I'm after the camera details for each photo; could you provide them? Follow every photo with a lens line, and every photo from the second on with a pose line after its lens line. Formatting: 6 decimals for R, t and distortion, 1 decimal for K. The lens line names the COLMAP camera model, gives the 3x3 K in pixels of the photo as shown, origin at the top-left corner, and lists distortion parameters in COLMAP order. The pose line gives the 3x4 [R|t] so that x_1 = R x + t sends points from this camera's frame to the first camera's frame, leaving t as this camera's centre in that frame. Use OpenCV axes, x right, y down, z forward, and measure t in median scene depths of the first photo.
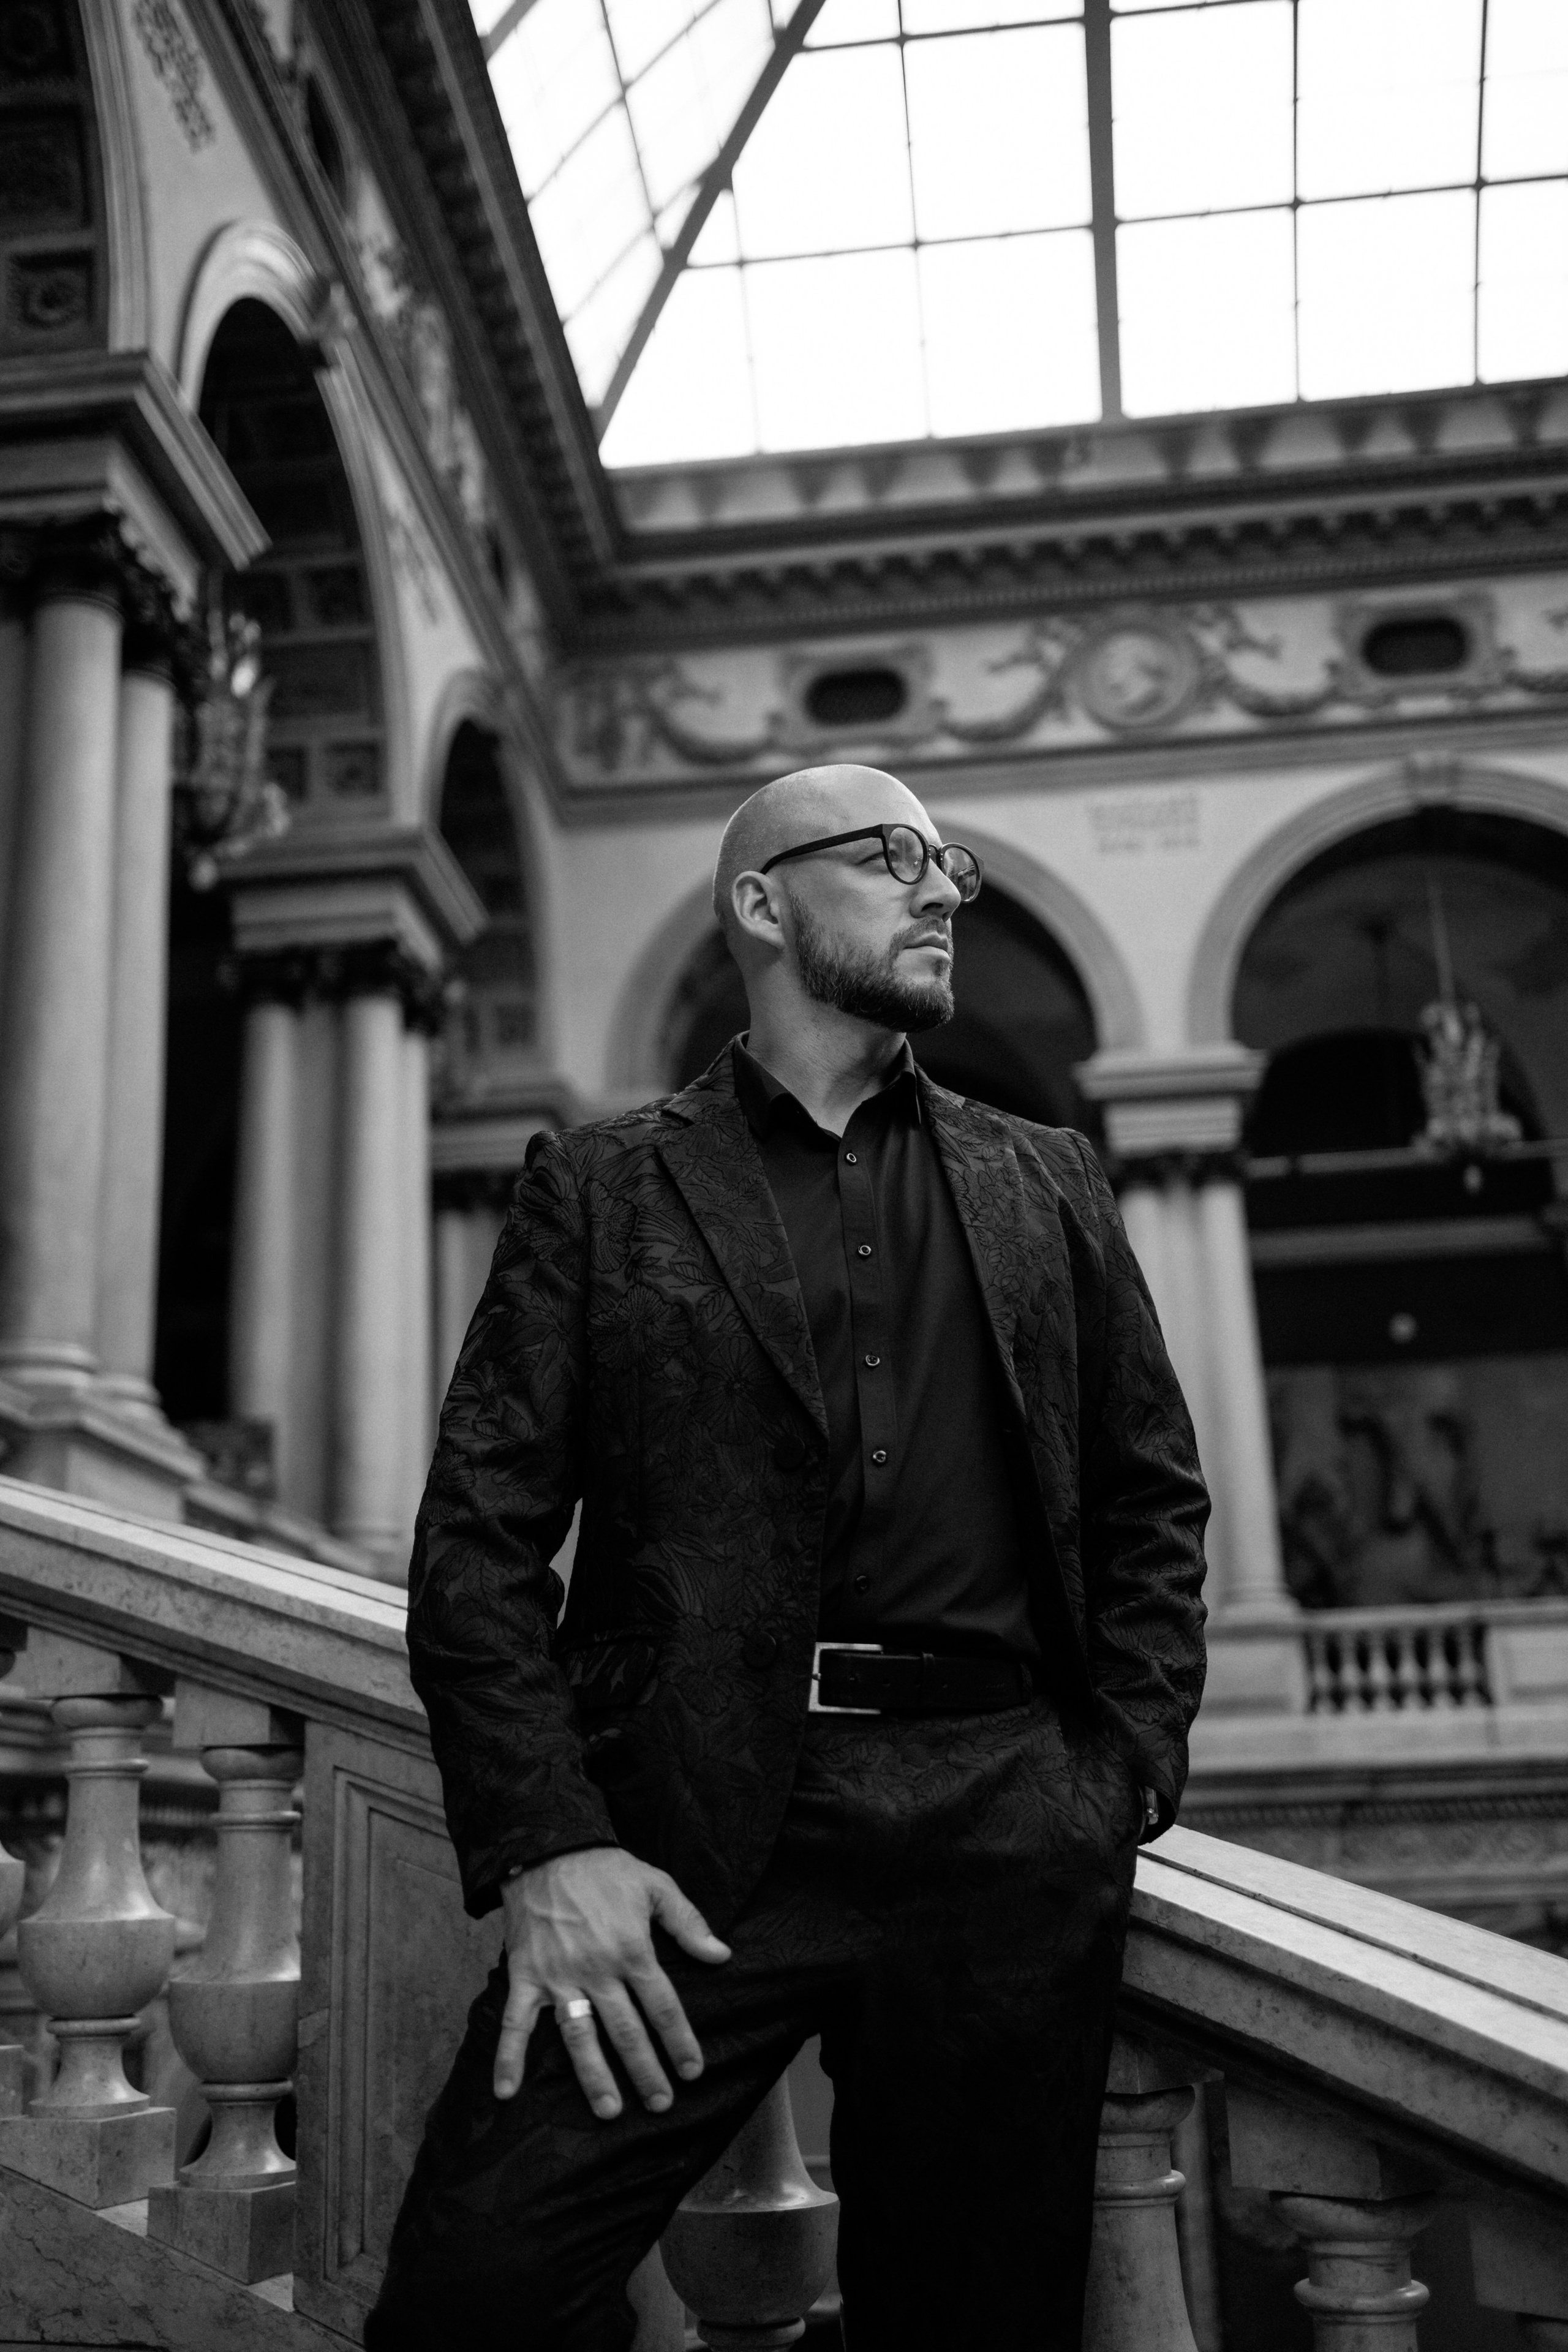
lens RADIAL K [[2470.5, 0, 742.5], [0, 2470.5, 1140.2], [0, 0, 1]] dist [-0.001064, -0.001036]
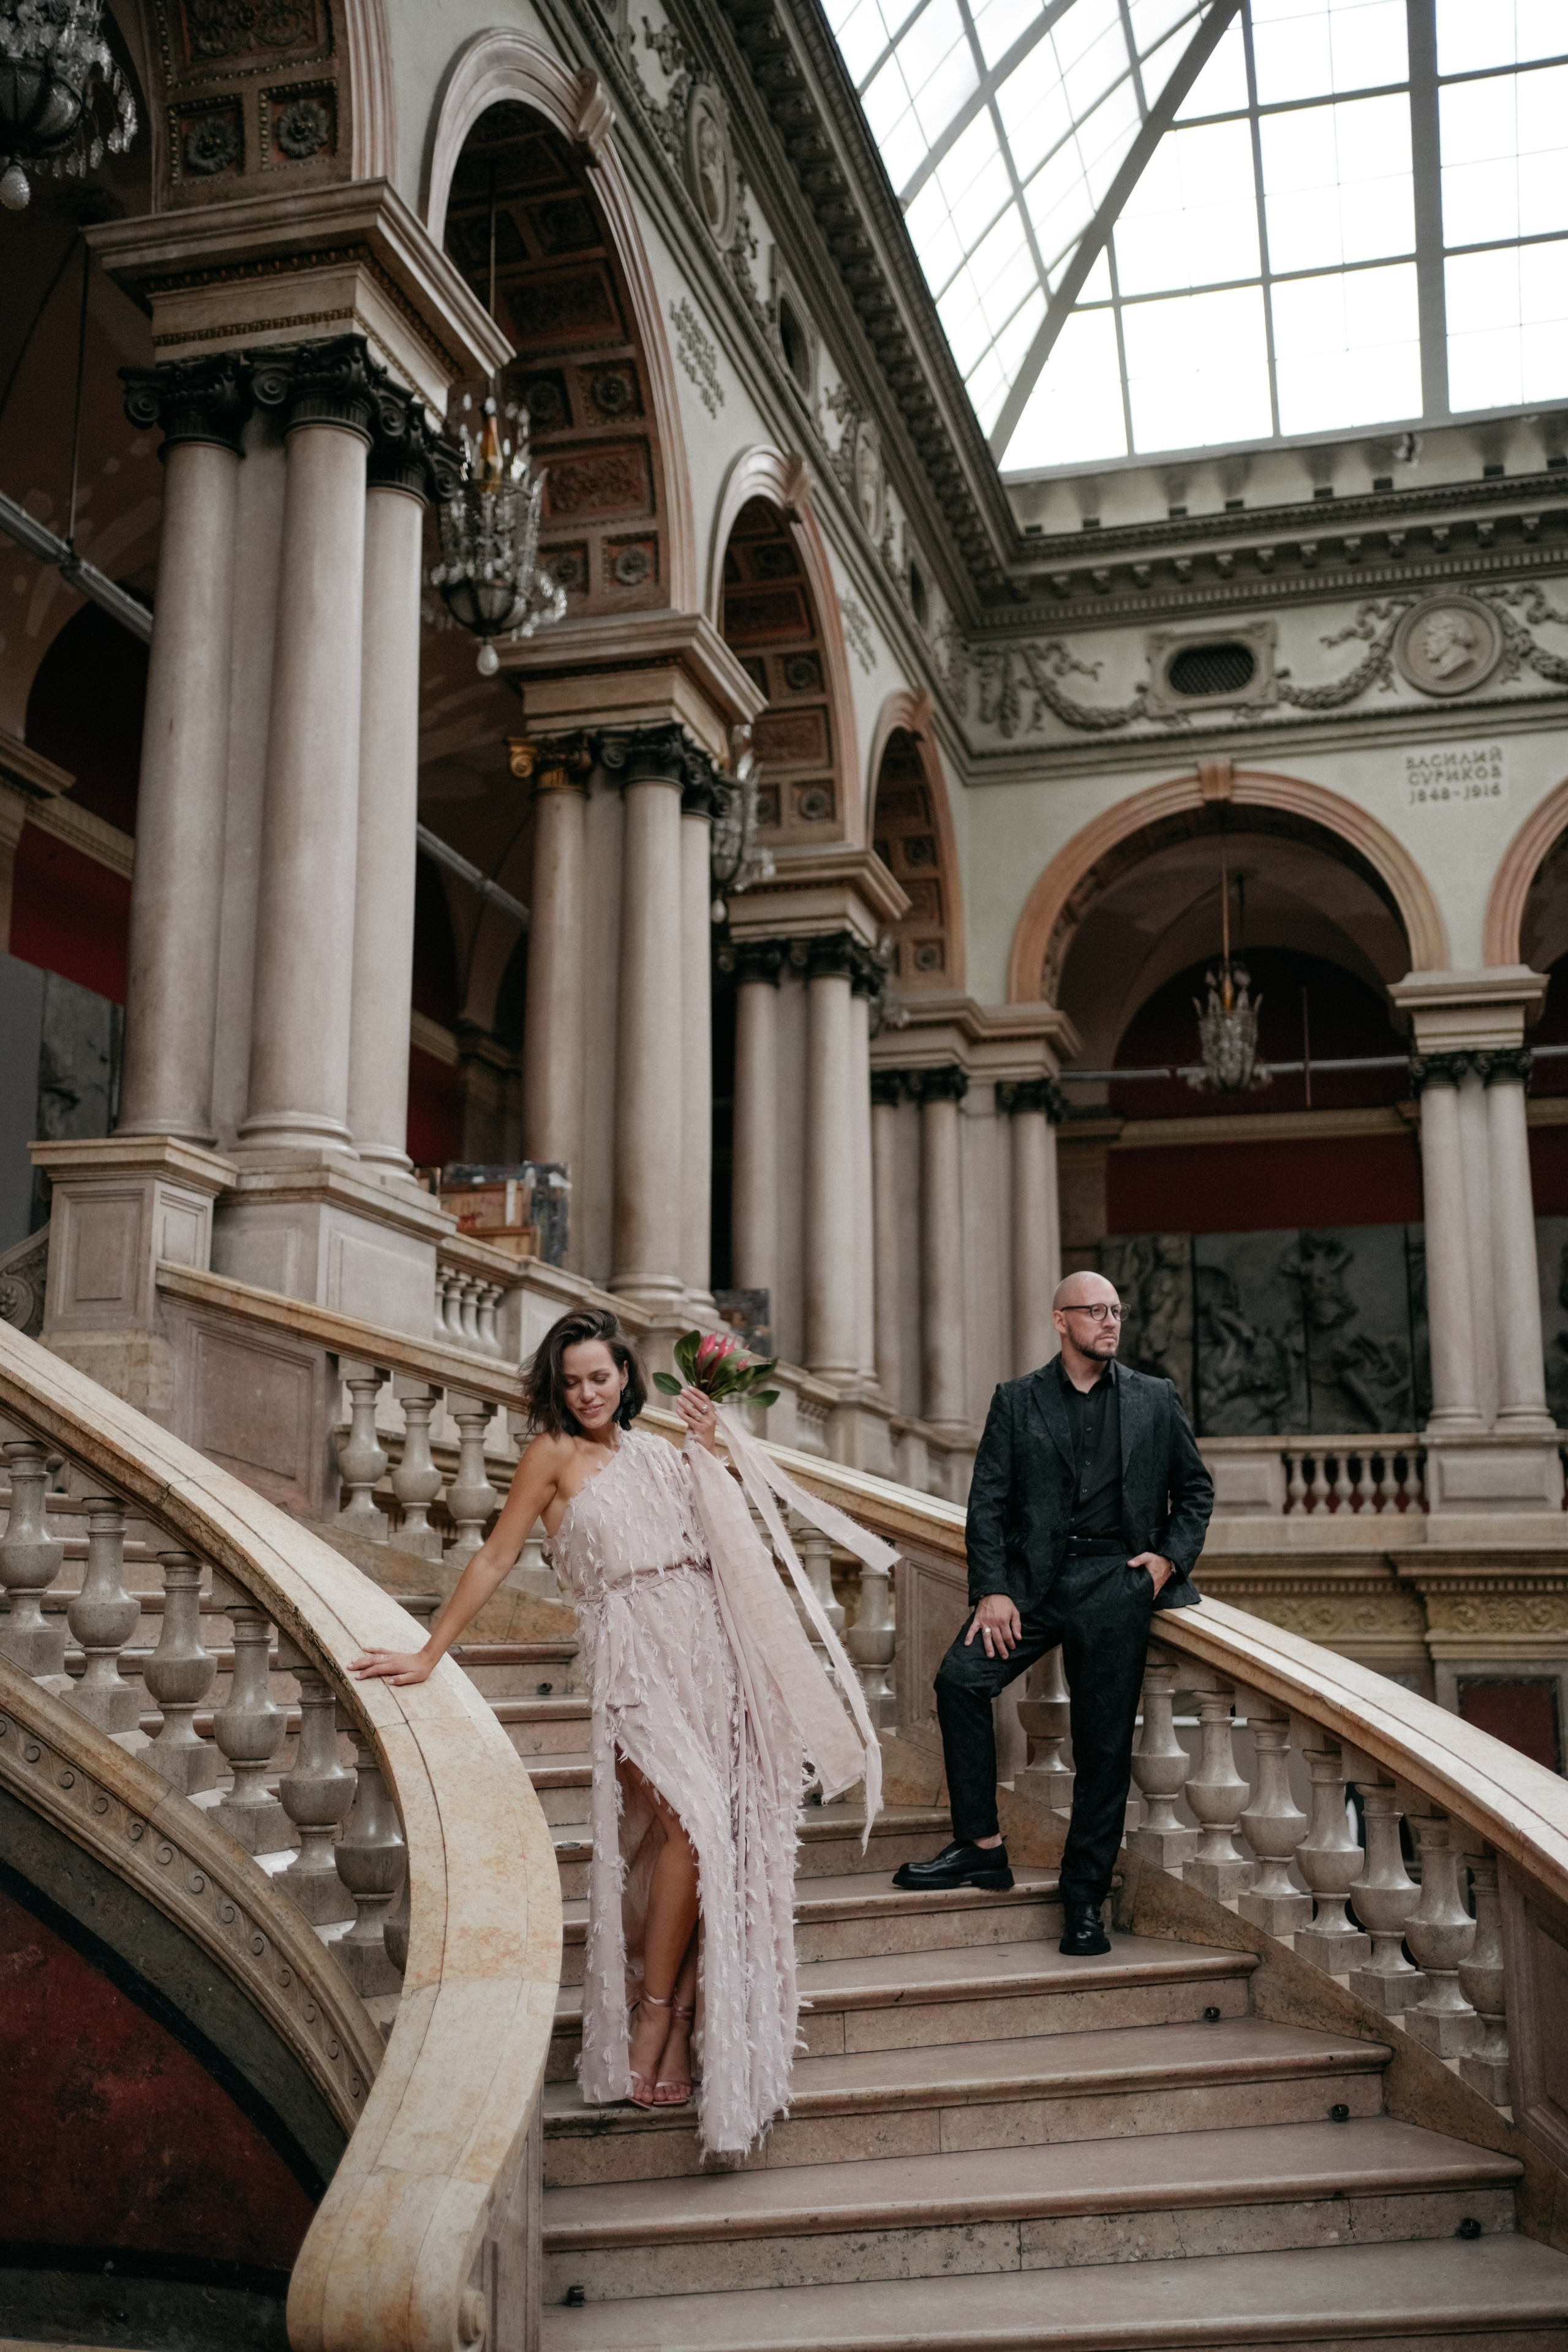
lens RADIAL K [[2470.5, 0, 742.5], [0, 2470.5, 1140.2], [0, 0, 1]] dist [-0.001064, -0.001036]
pose [[0.987105, 0.005810, -0.159969, 0.014605], [0.009807, 0.995269, 0.096664, -0.071380], [0.159774, -0.096986, 0.982378, -0.252972]]
